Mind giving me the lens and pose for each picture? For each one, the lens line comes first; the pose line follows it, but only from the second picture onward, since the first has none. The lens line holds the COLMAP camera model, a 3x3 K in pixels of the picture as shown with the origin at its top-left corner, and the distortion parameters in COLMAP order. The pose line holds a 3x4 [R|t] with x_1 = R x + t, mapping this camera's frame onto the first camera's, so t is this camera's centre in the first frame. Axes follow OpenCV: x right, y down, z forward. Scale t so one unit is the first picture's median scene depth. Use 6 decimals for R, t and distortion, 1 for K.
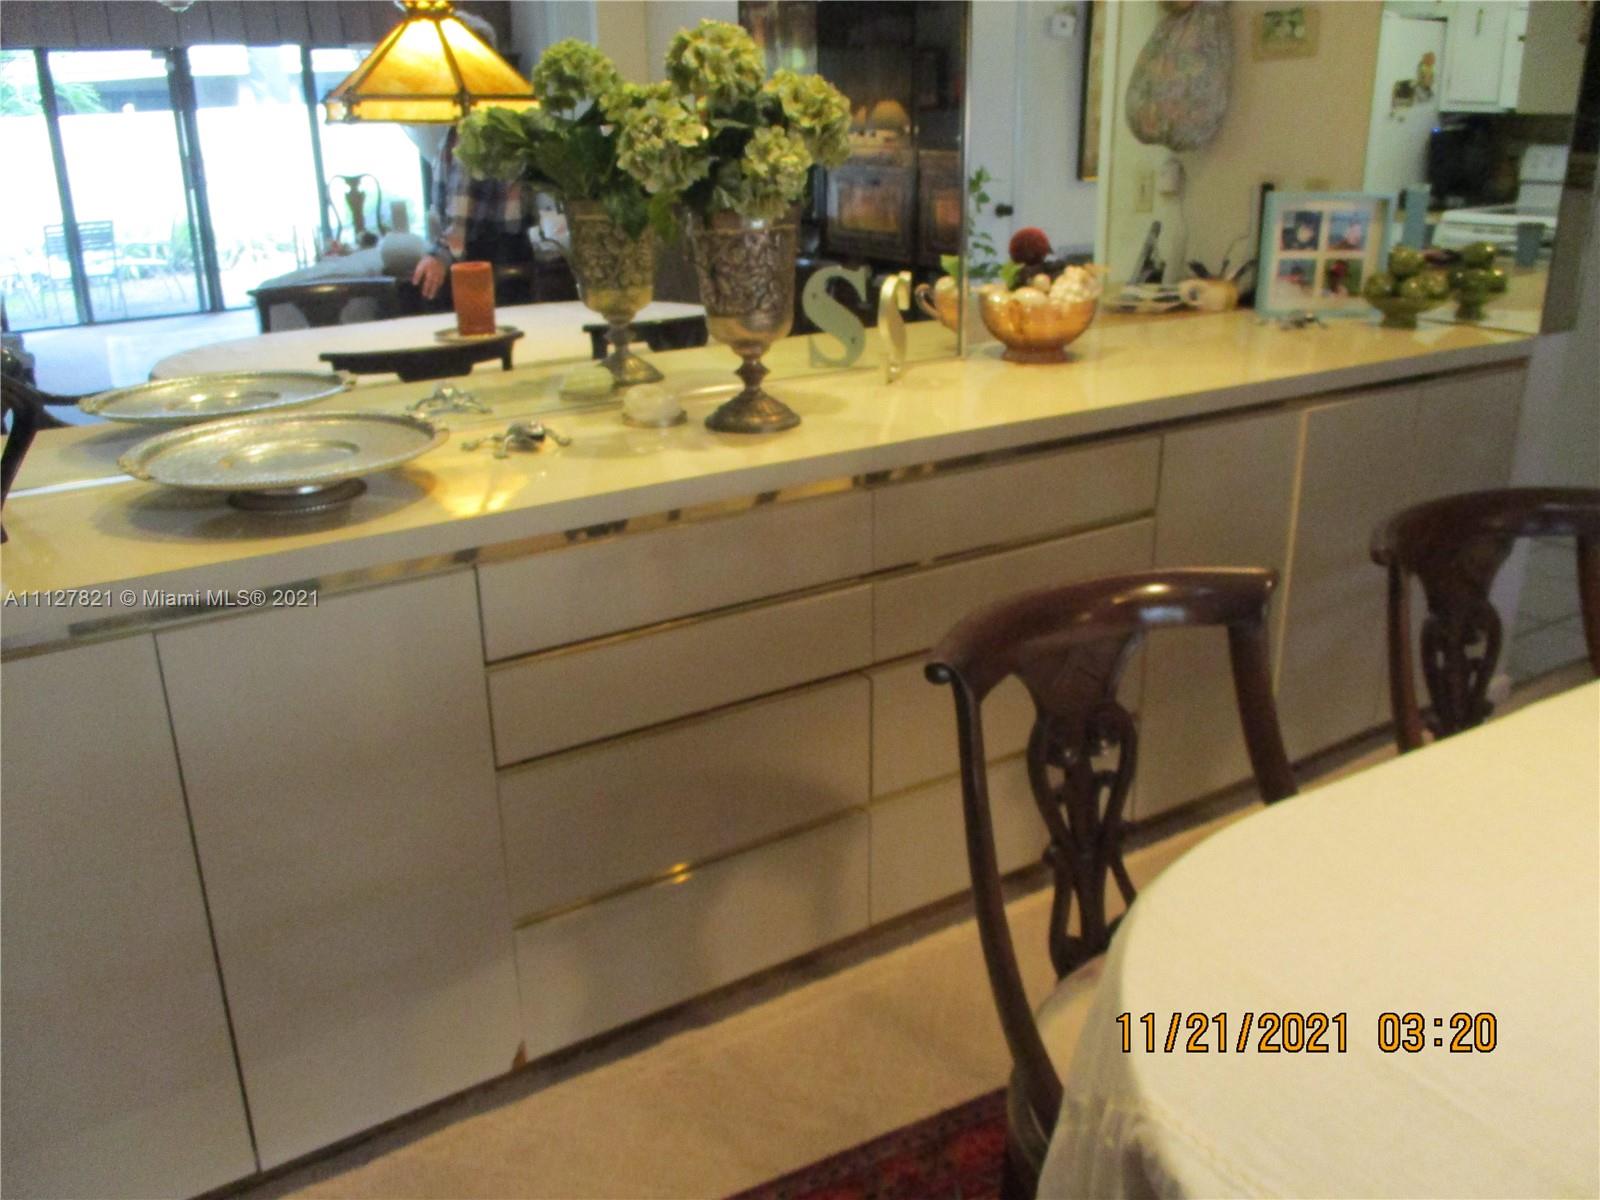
lens RADIAL K [[1335.2, 0, 797.4], [0, 1335.2, 607.8], [0, 0, 1]] dist [-0.042215, 0.019638]
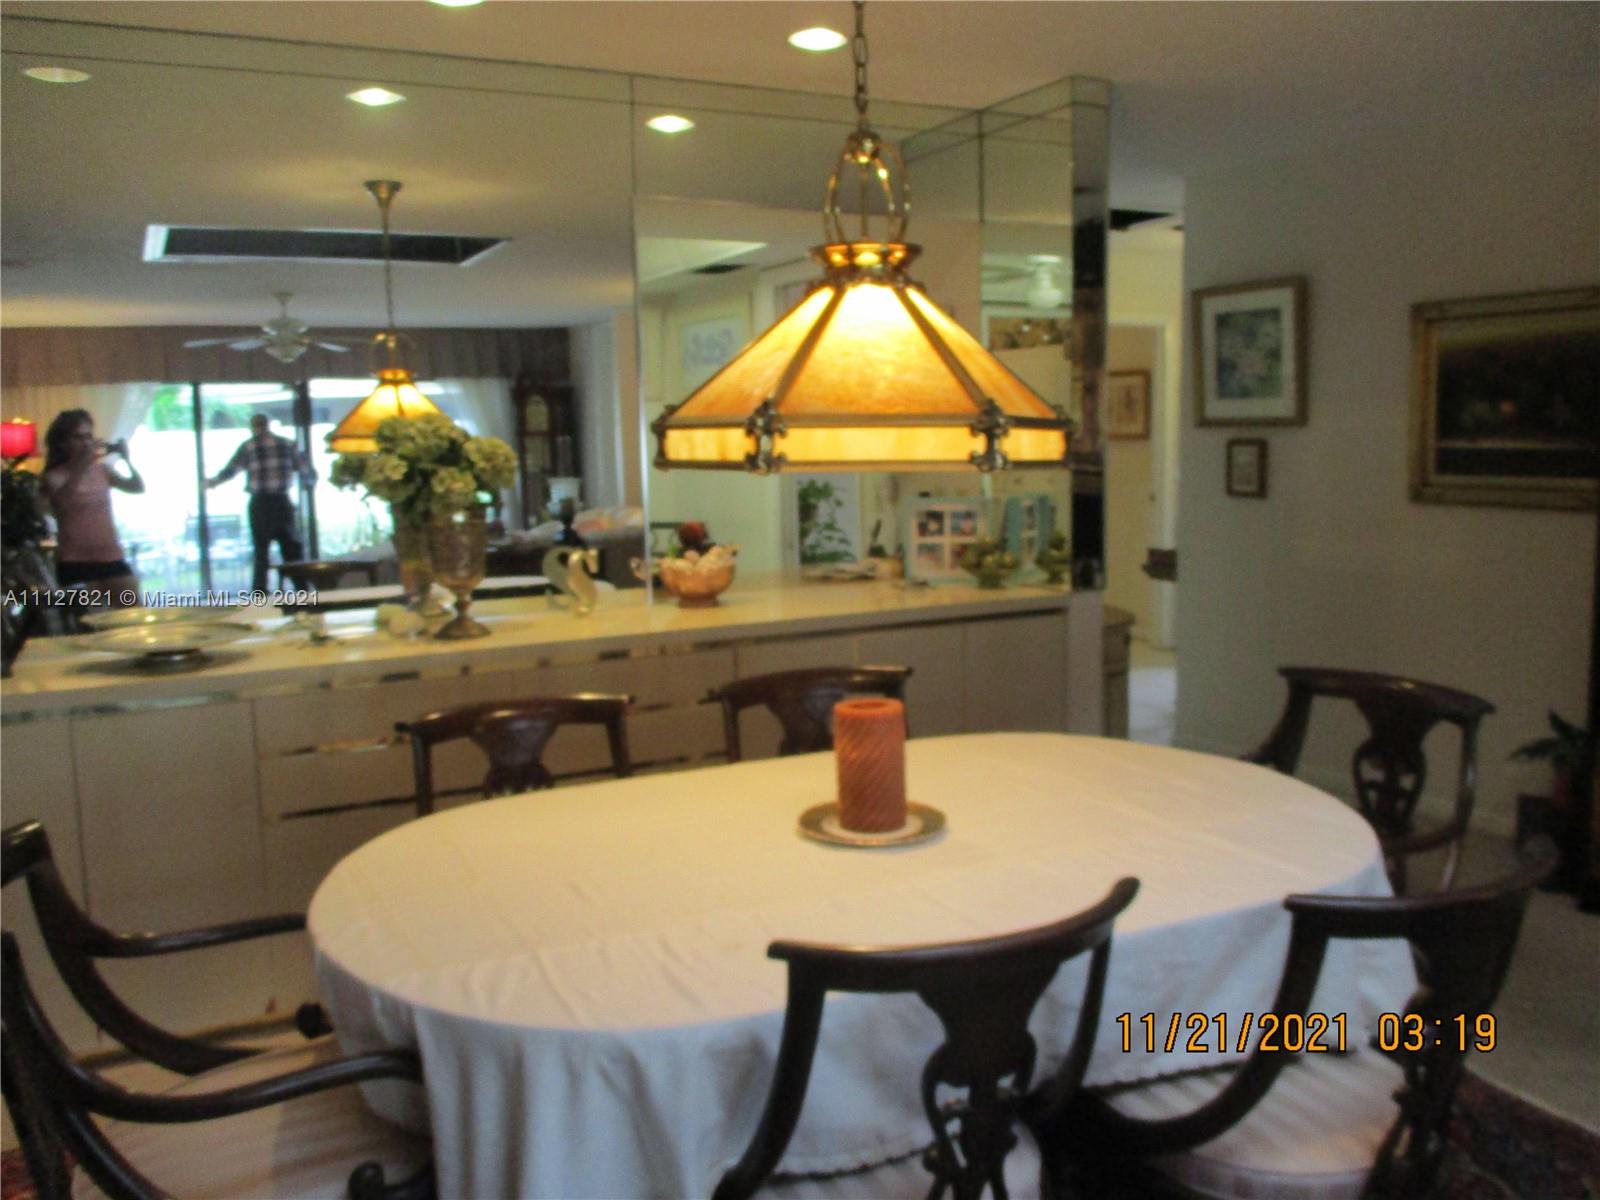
lens RADIAL K [[1335.2, 0, 805.6], [0, 1335.2, 594.2], [0, 0, 1]] dist [-0.042215, 0.019638]
pose [[0.996225, 0.005803, -0.086616, 0.371371], [-0.025099, 0.974403, -0.223404, 0.119858], [0.083102, 0.224734, 0.970870, -0.410775]]
